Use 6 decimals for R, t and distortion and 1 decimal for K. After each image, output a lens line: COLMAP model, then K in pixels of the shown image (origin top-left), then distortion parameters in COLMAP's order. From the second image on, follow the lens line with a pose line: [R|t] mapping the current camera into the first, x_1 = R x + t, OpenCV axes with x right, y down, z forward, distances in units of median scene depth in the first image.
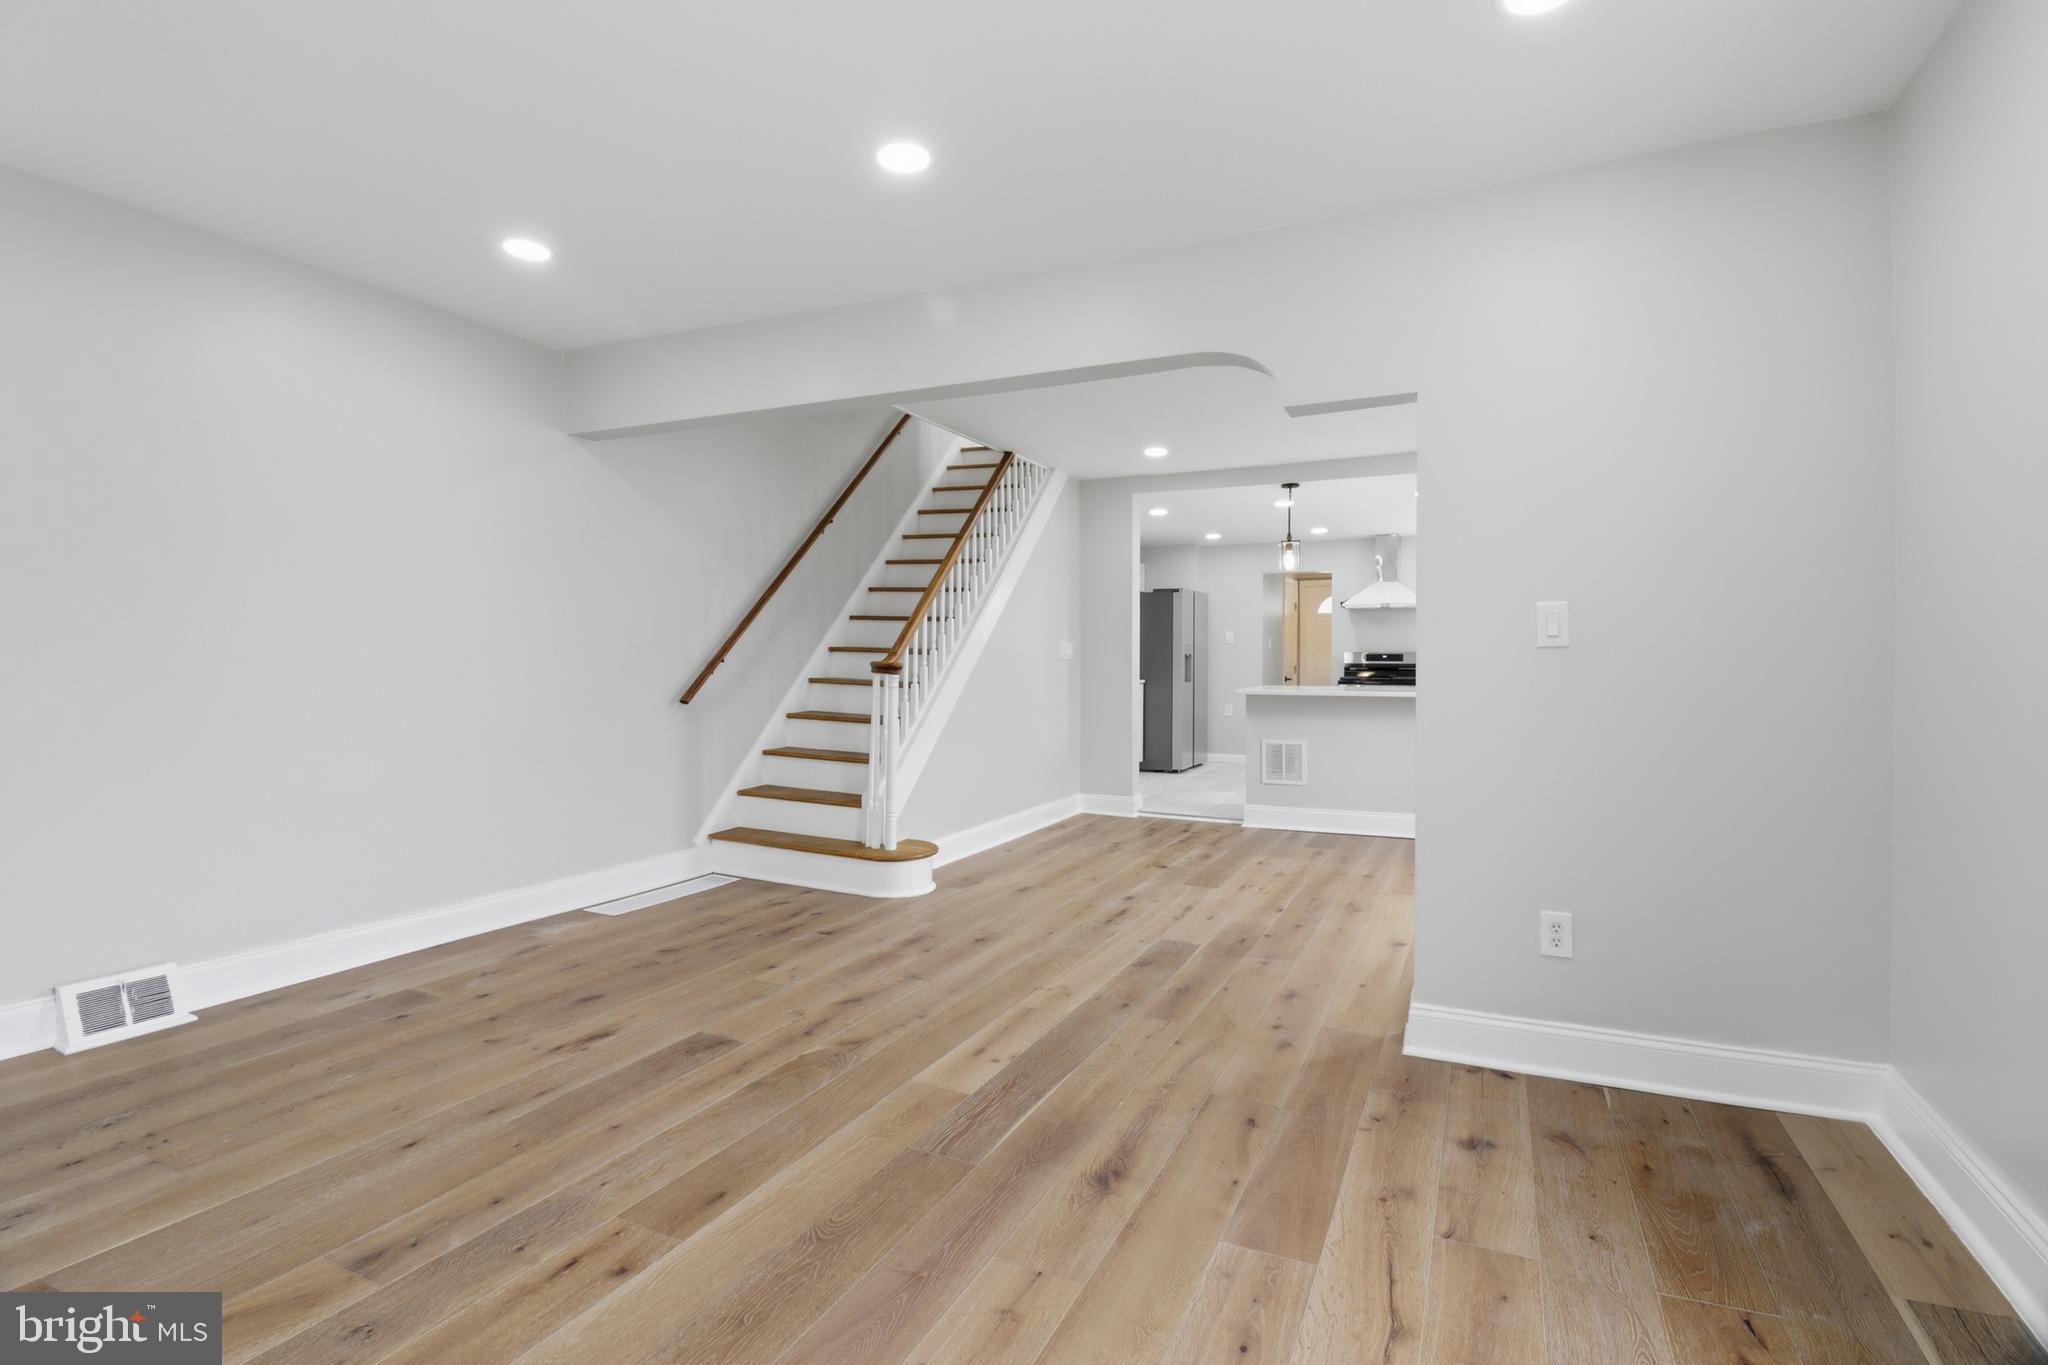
lens RADIAL K [[960.3, 0, 1027.6], [0, 960.3, 674.0], [0, 0, 1]] dist [0.002311, -0.014188]
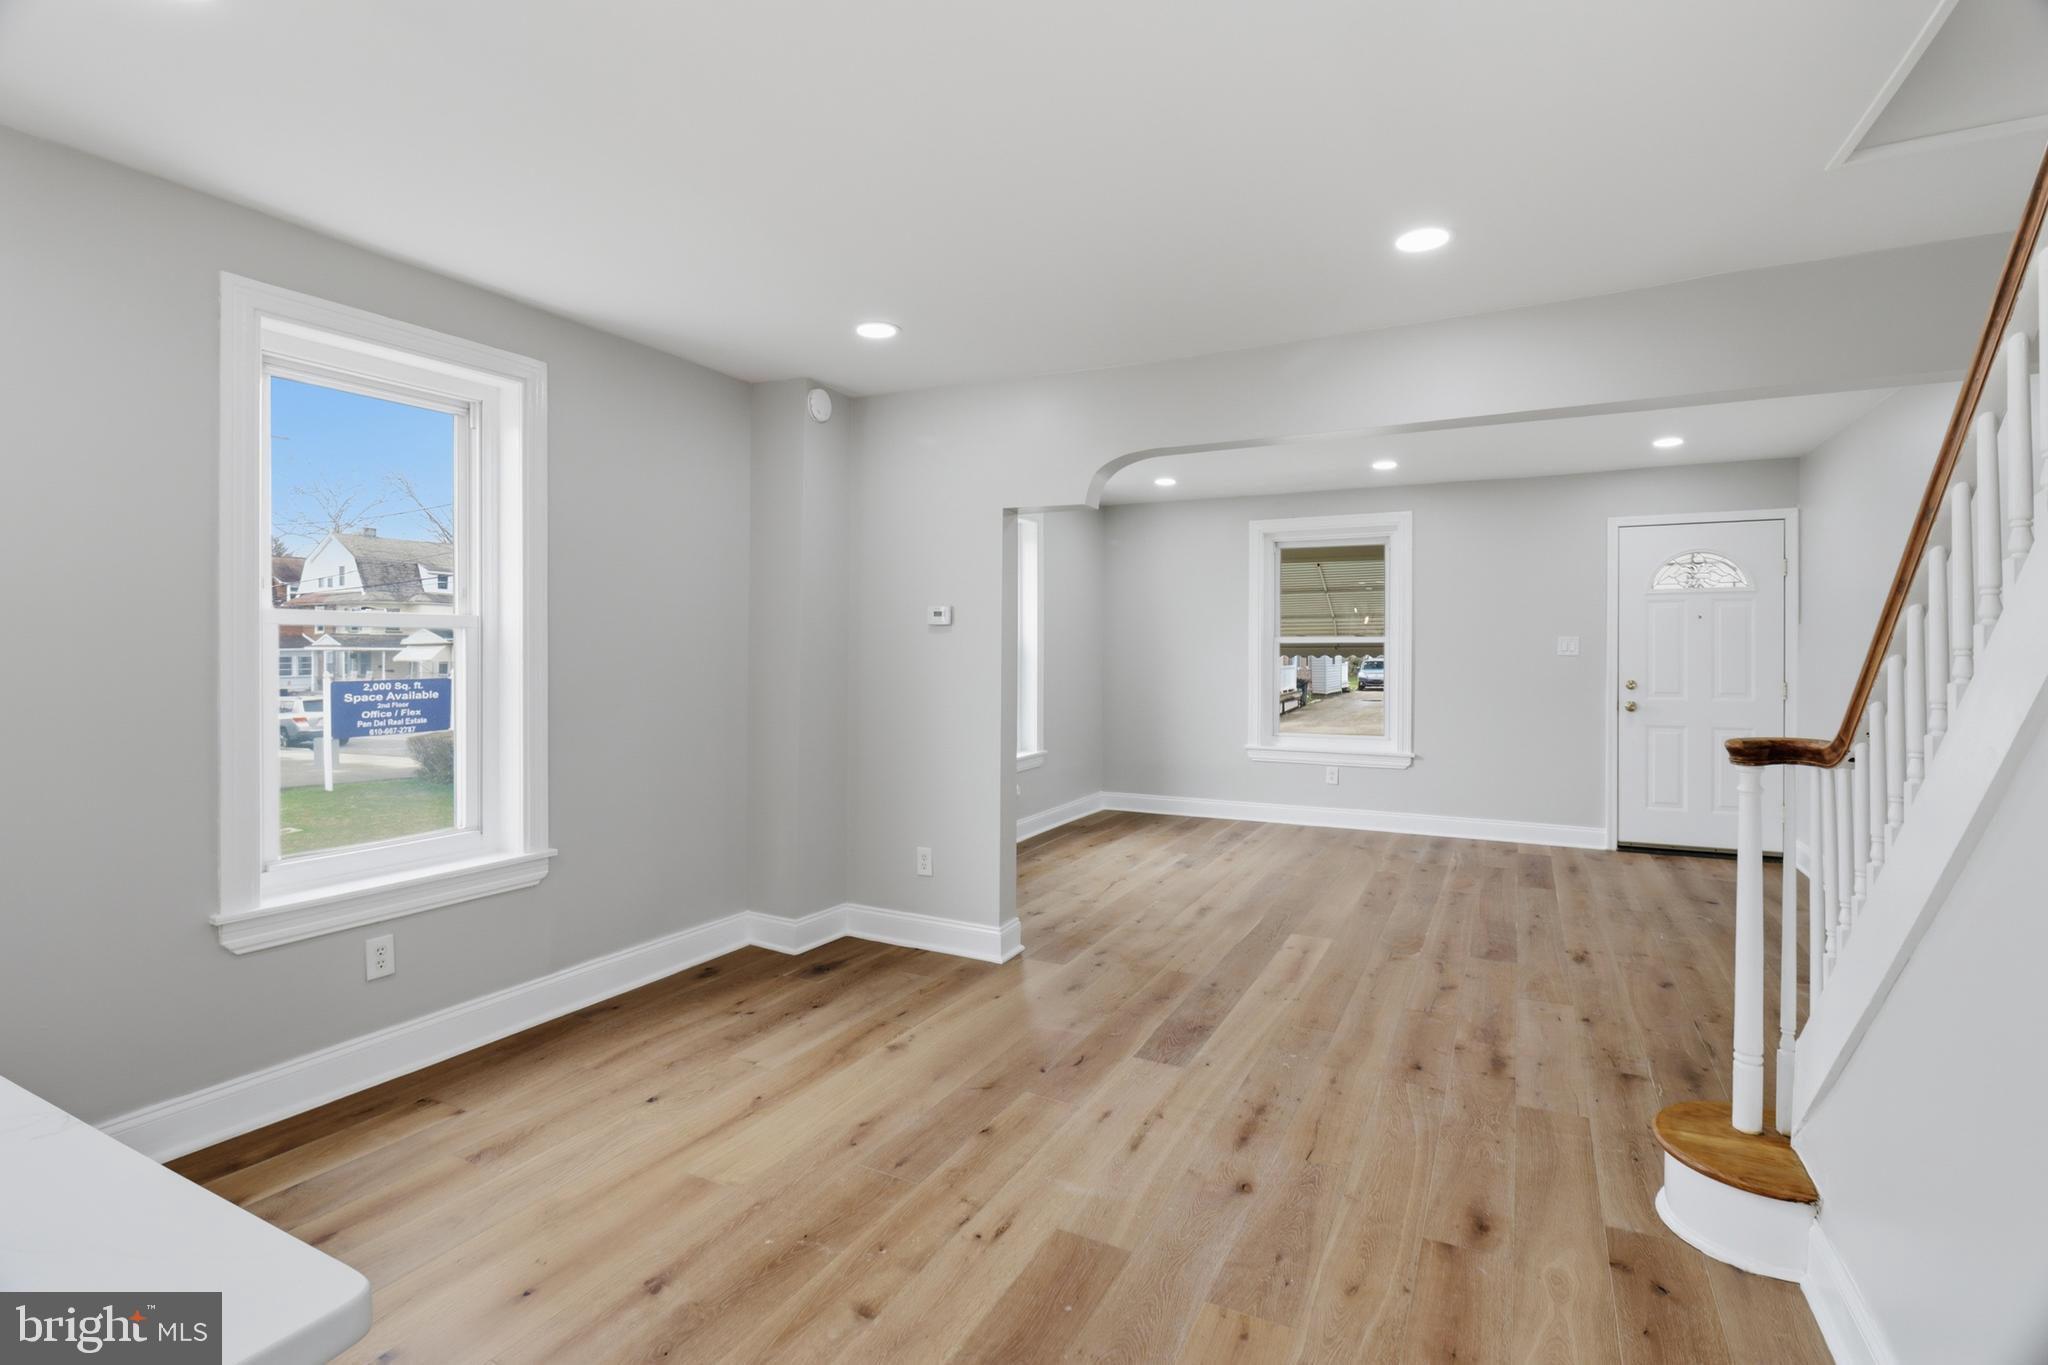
lens RADIAL K [[960.3, 0, 1030.8], [0, 960.3, 655.7], [0, 0, 1]] dist [0.002311, -0.014188]
pose [[-0.999660, -0.005491, 0.025472, 0.231572], [-0.004897, 0.999716, 0.023323, -0.071433], [-0.025593, 0.023191, -0.999403, 1.680407]]
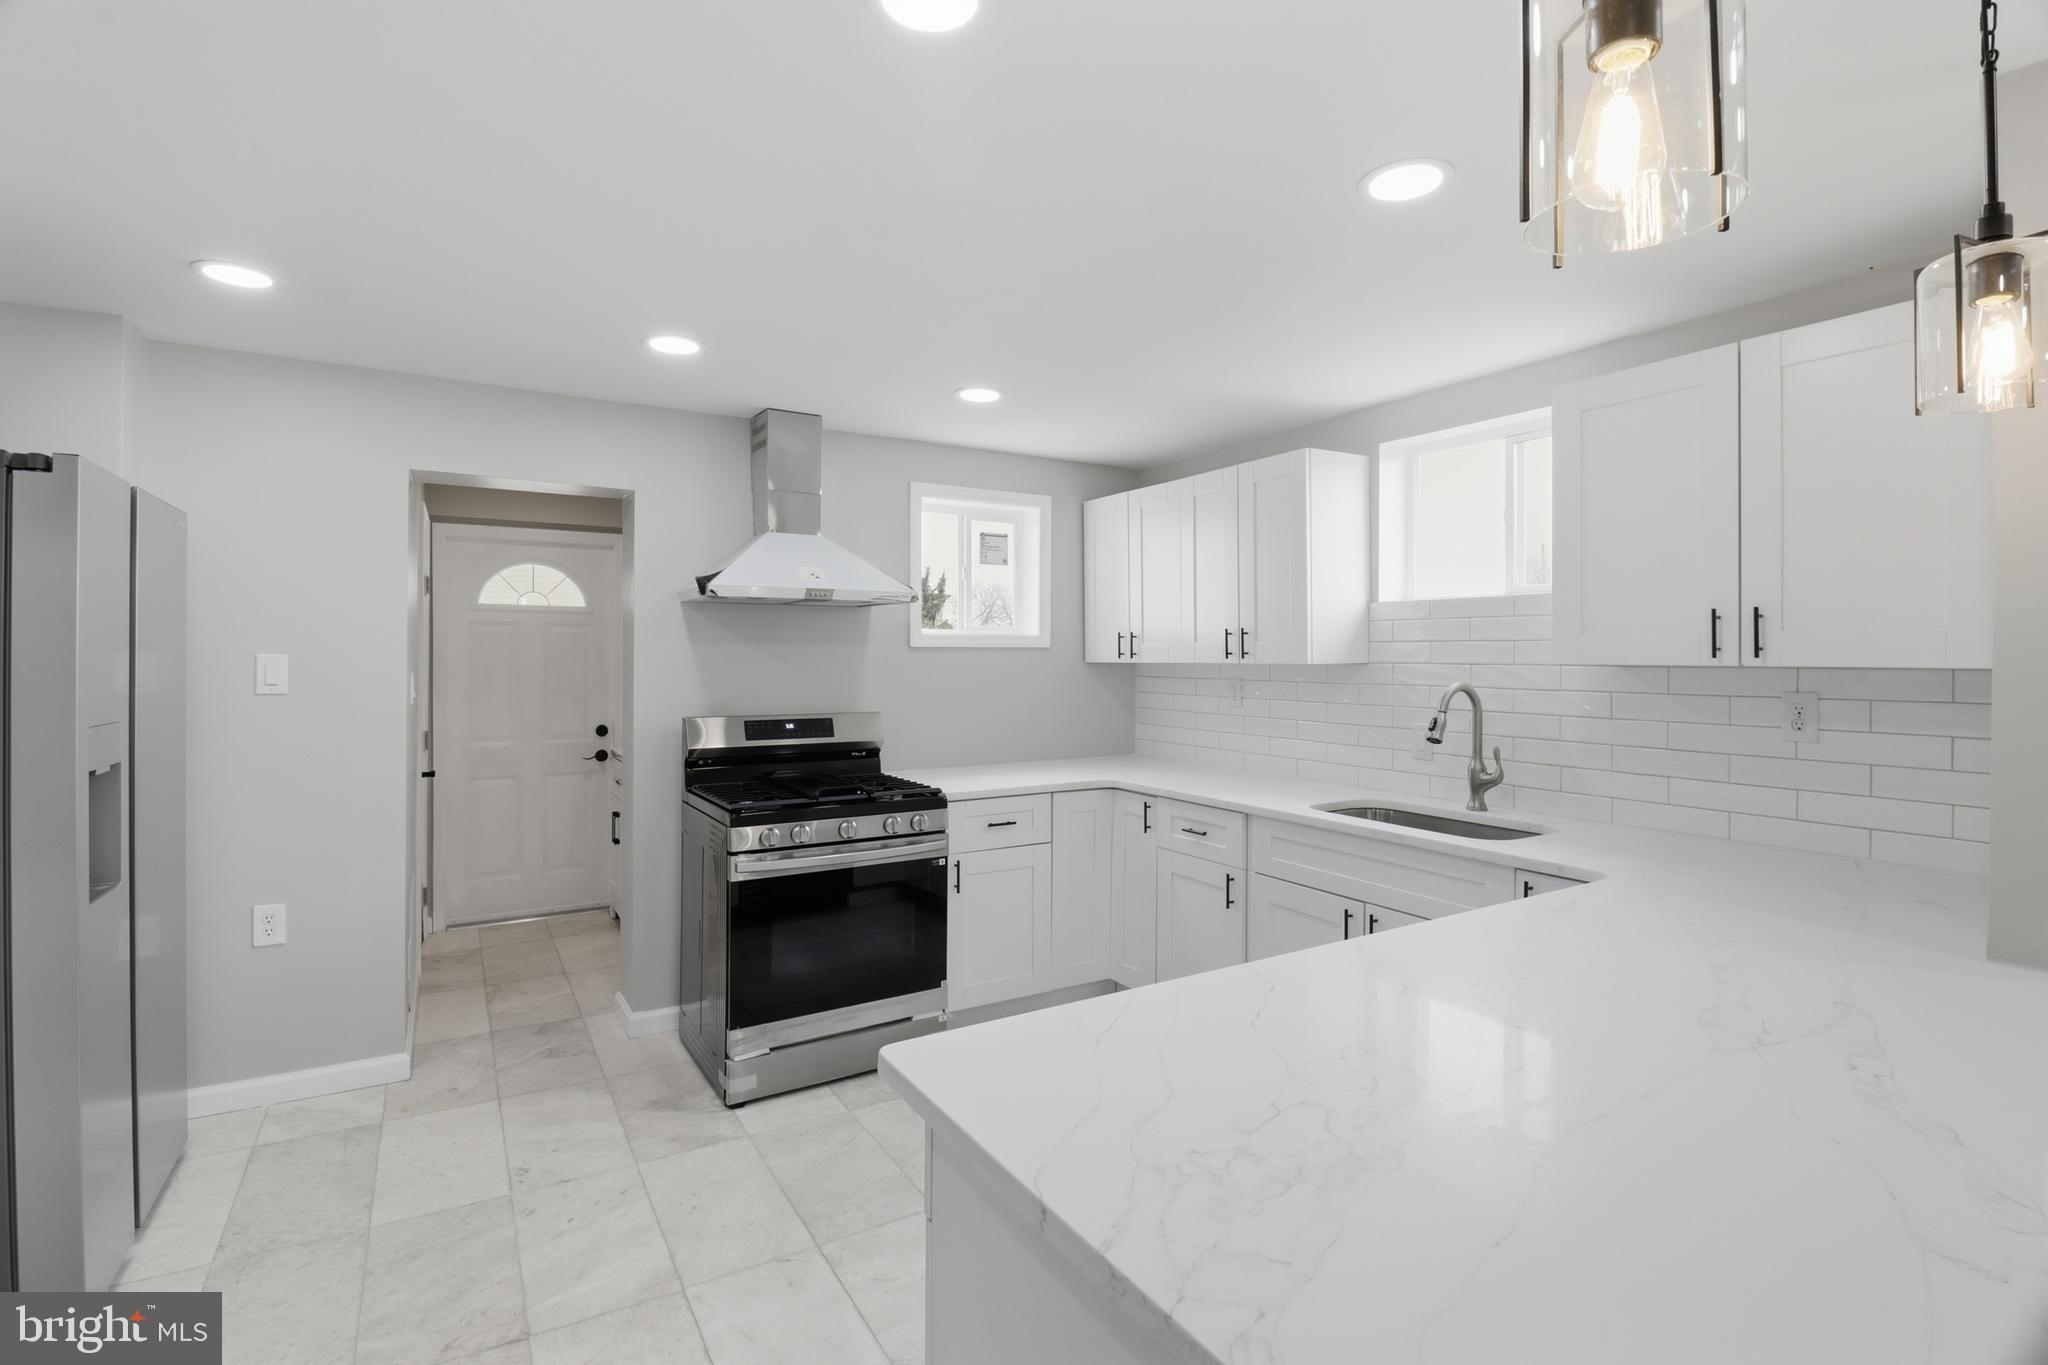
lens RADIAL K [[960.3, 0, 1035.2], [0, 960.3, 666.3], [0, 0, 1]] dist [0.002311, -0.014188]
pose [[0.546081, -0.007225, 0.837701, 0.225229], [0.013219, 0.999913, 0.000007, -0.091231], [-0.837628, 0.011069, 0.546129, 1.579114]]
